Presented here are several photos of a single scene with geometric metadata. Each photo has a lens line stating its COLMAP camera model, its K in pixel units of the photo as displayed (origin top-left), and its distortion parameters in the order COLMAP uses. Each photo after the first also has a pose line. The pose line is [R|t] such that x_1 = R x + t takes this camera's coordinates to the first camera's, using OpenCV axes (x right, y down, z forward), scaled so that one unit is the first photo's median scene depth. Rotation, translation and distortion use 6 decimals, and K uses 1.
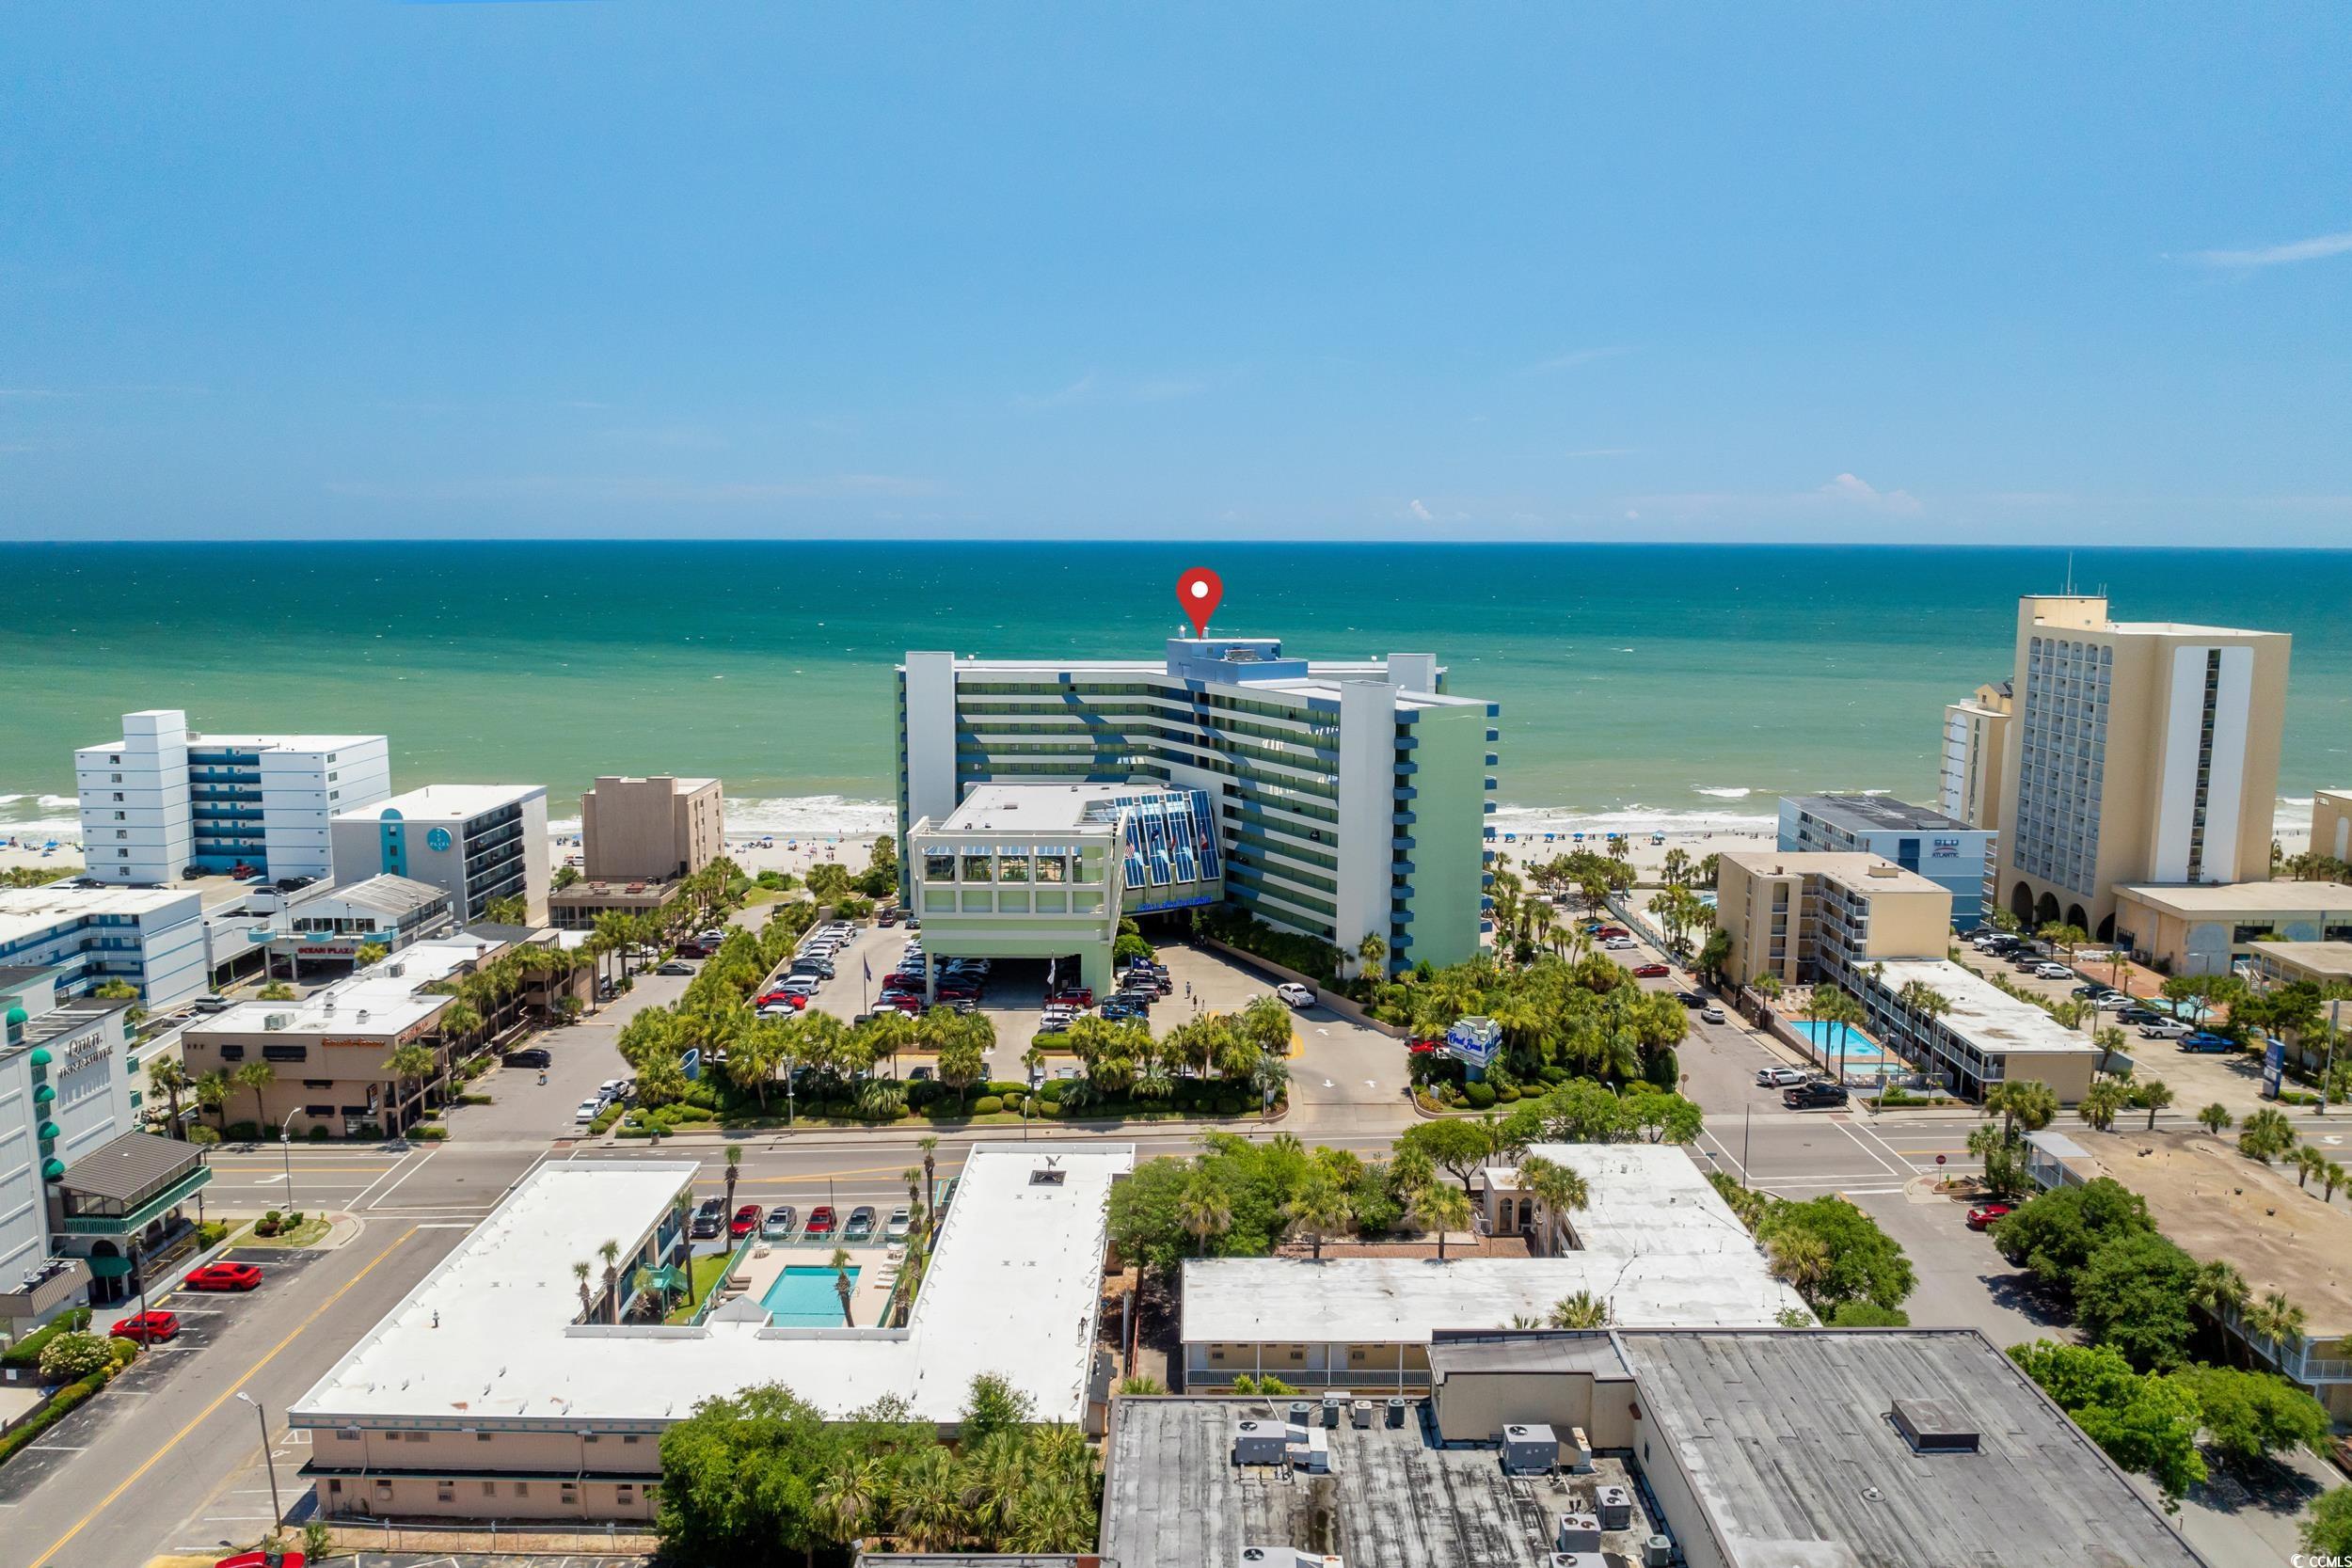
lens RADIAL K [[1657.4, 0, 1183.4], [0, 1657.4, 865.8], [0, 0, 1]] dist [-0.025950, -0.000849]
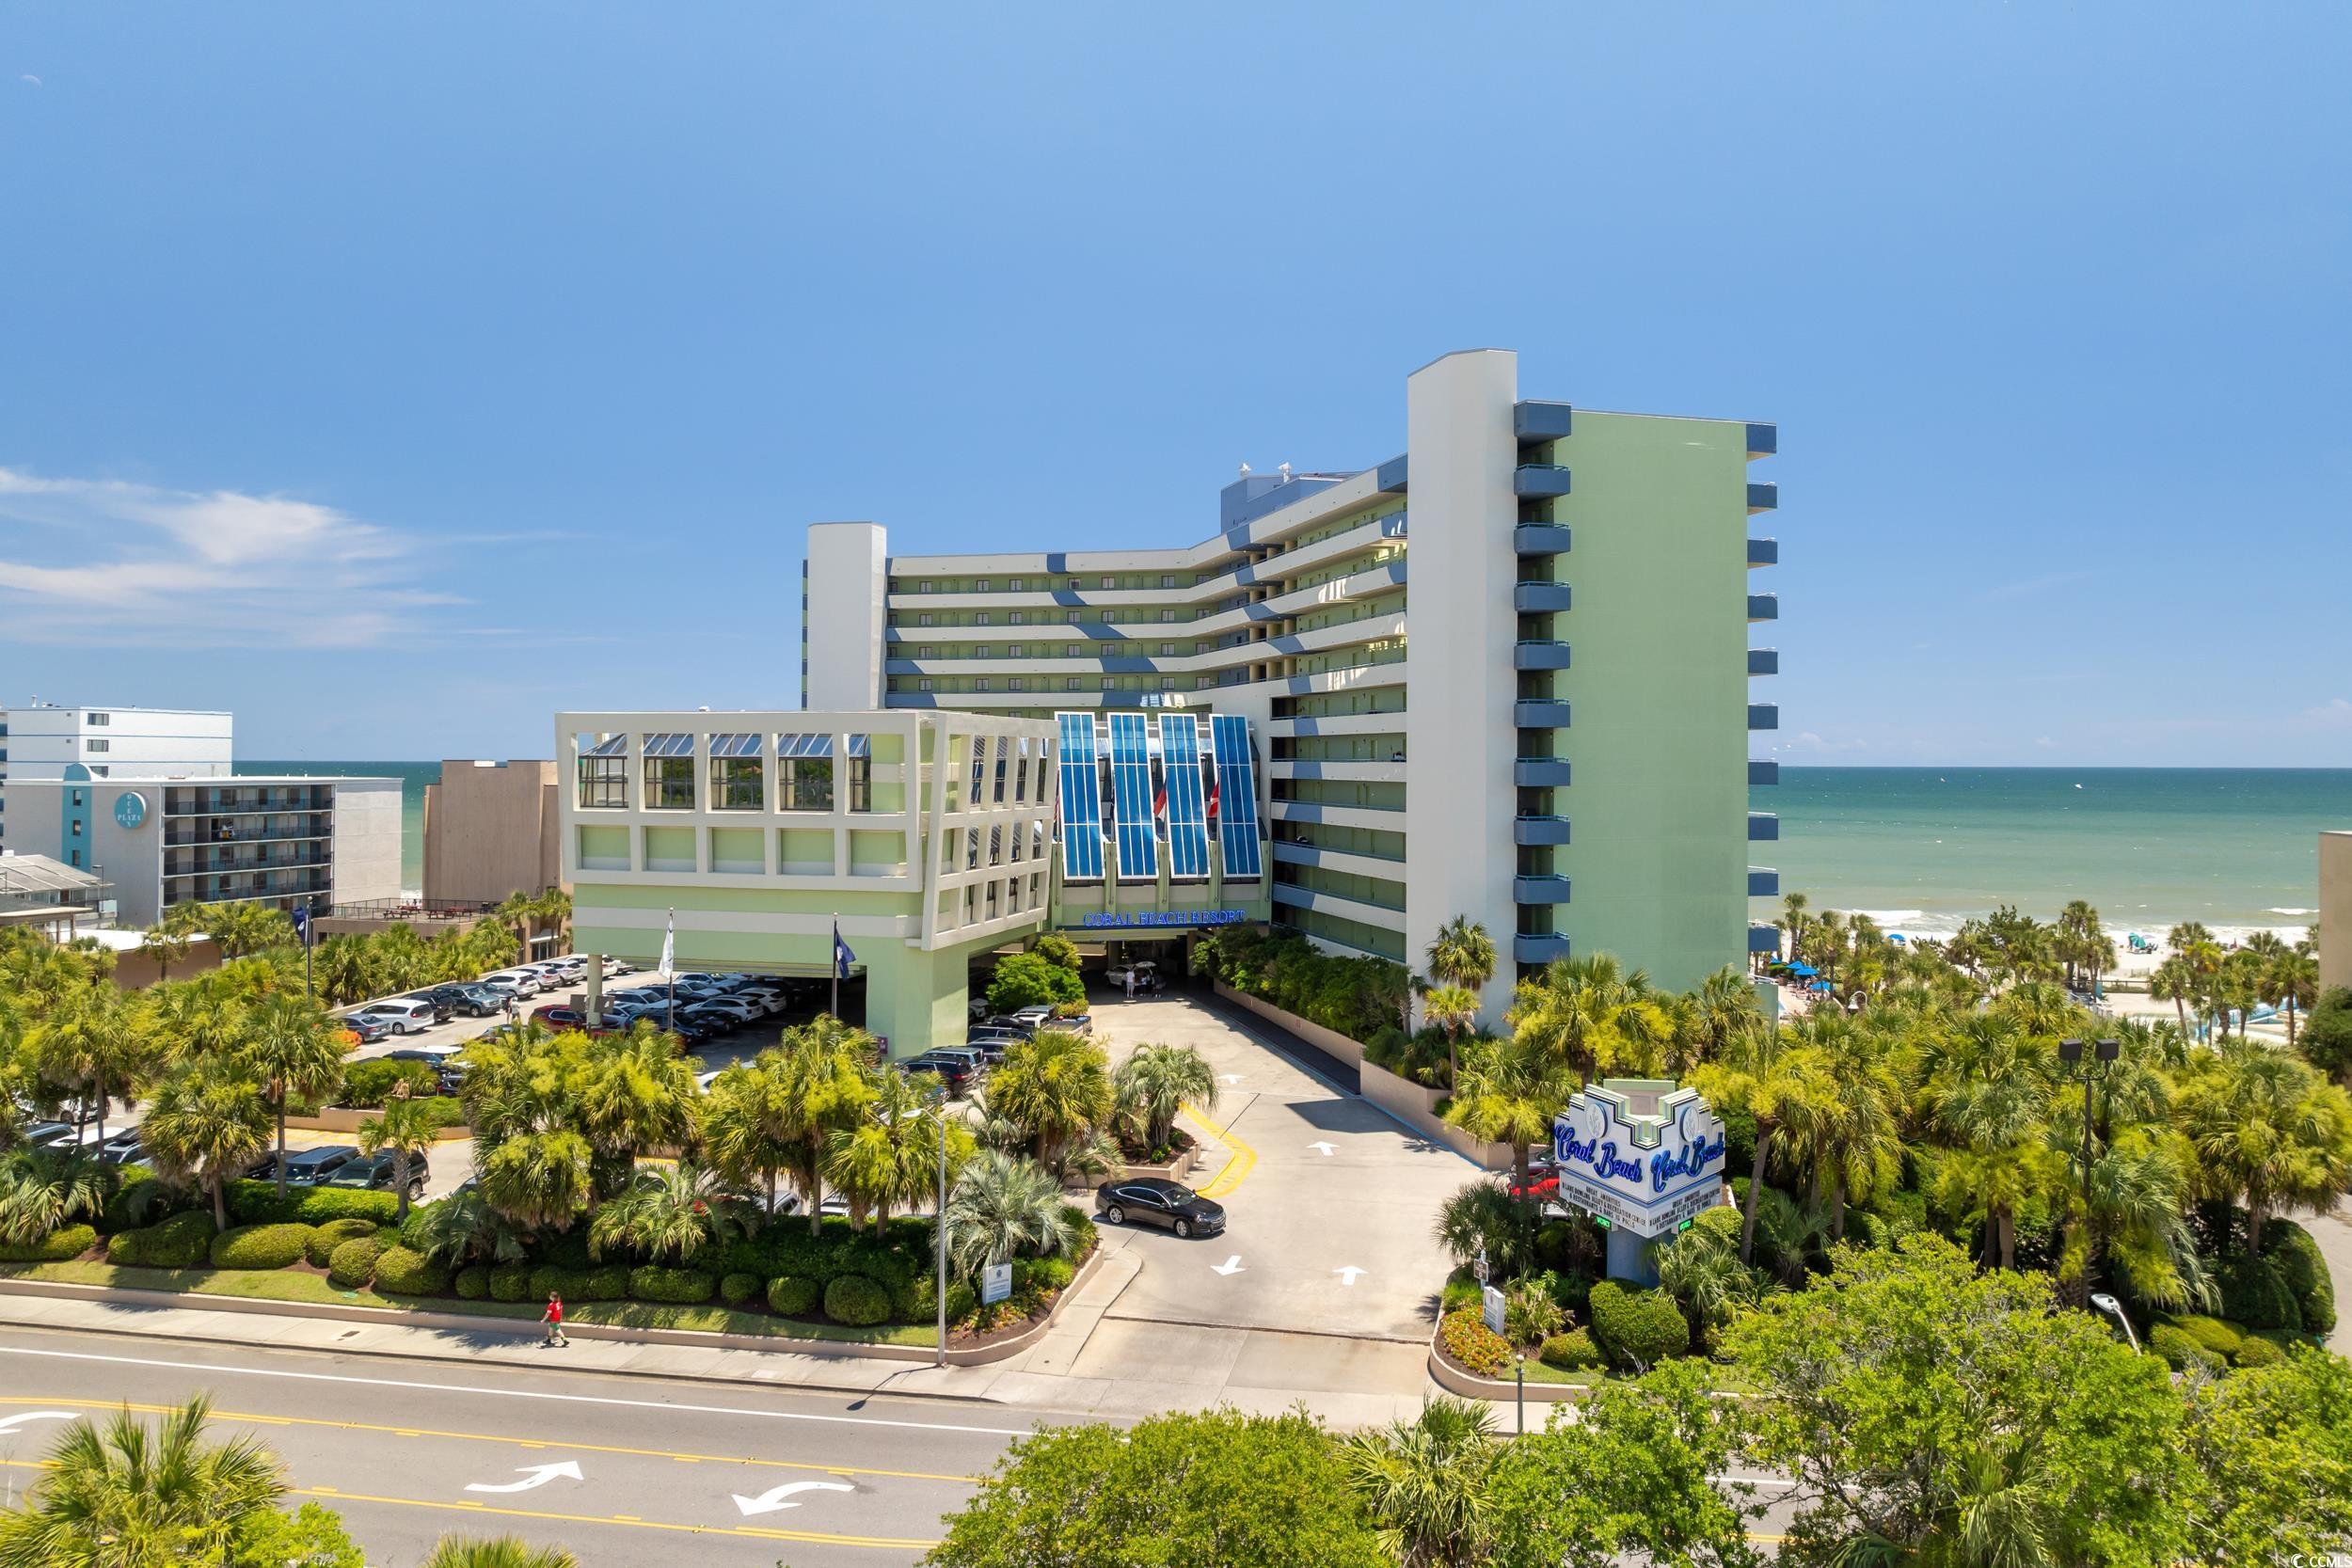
lens RADIAL K [[1669.6, 0, 1183.4], [0, 1669.6, 757.8], [0, 0, 1]] dist [-0.058497, 0.028850]
pose [[0.971920, -0.000863, -0.235309, 0.165969], [-0.043248, 0.982304, -0.182233, 0.092088], [0.231302, 0.187293, 0.954684, 0.654810]]
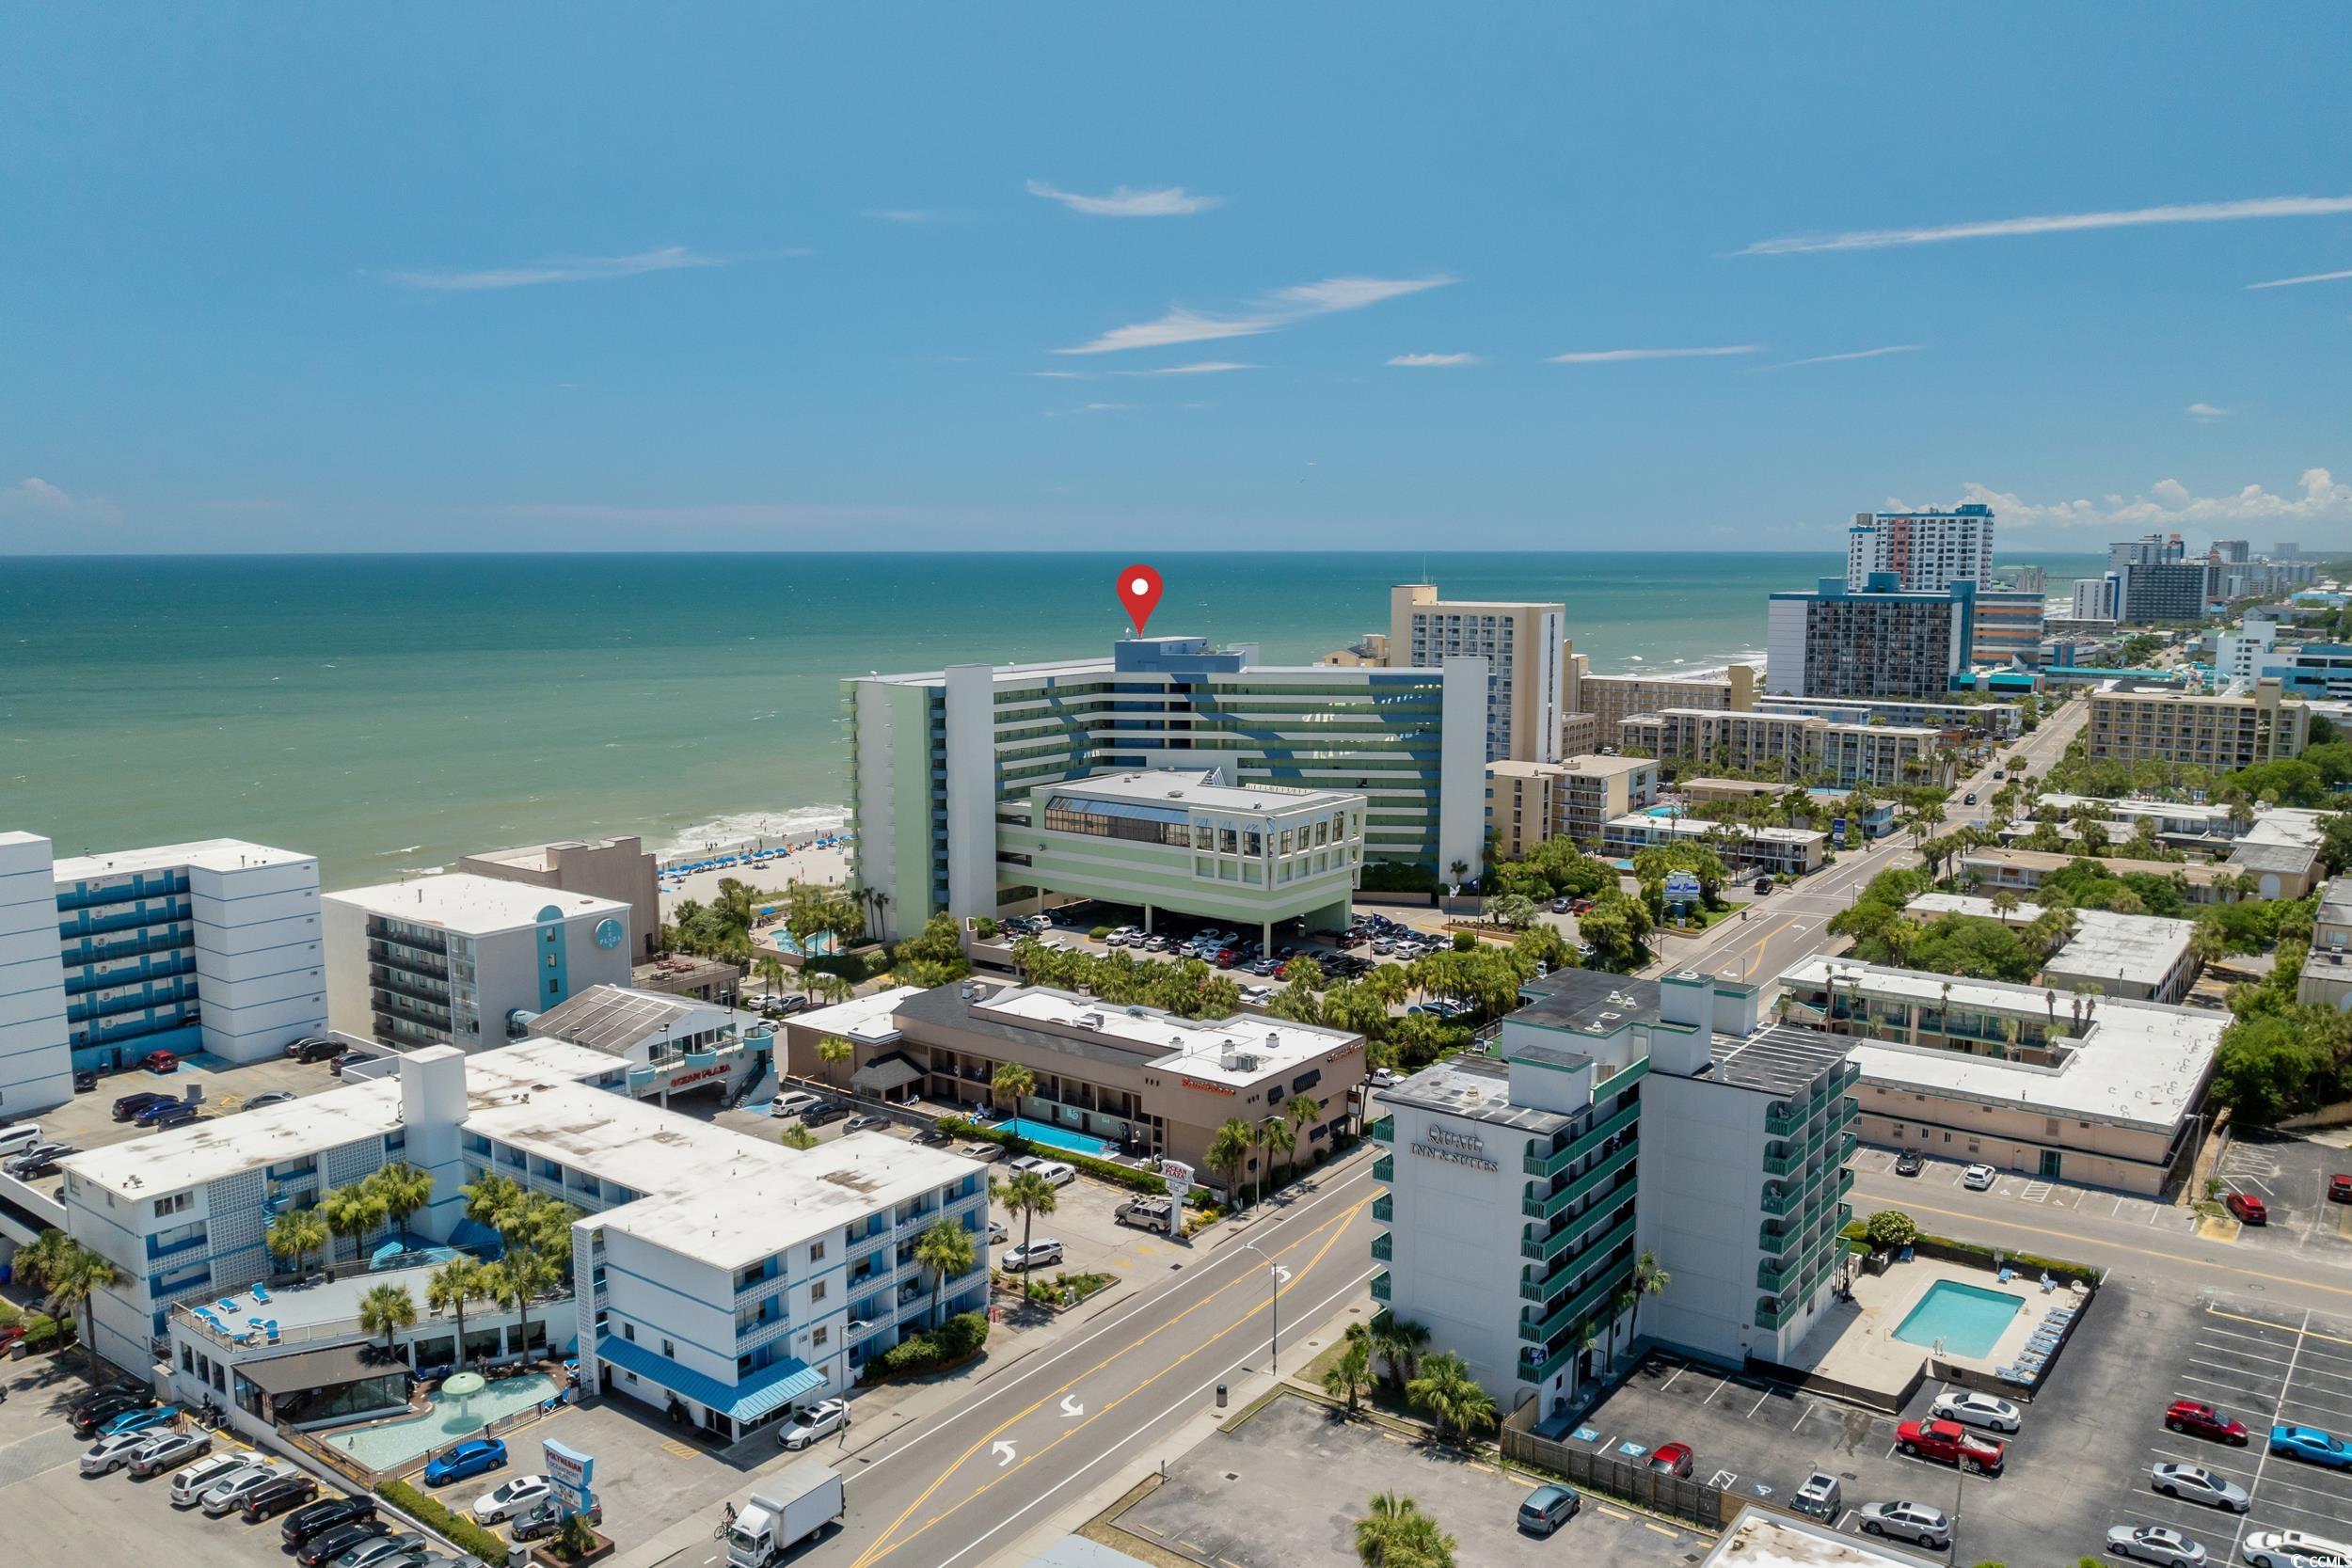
lens RADIAL K [[1708.5, 0, 1188.6], [0, 1708.5, 756.4], [0, 0, 1]] dist [-0.037751, -0.000275]
pose [[0.607851, -0.099534, 0.787788, -1.280453], [0.154426, 0.987988, 0.005675, -0.085940], [-0.778890, 0.118205, 0.615920, 0.386497]]
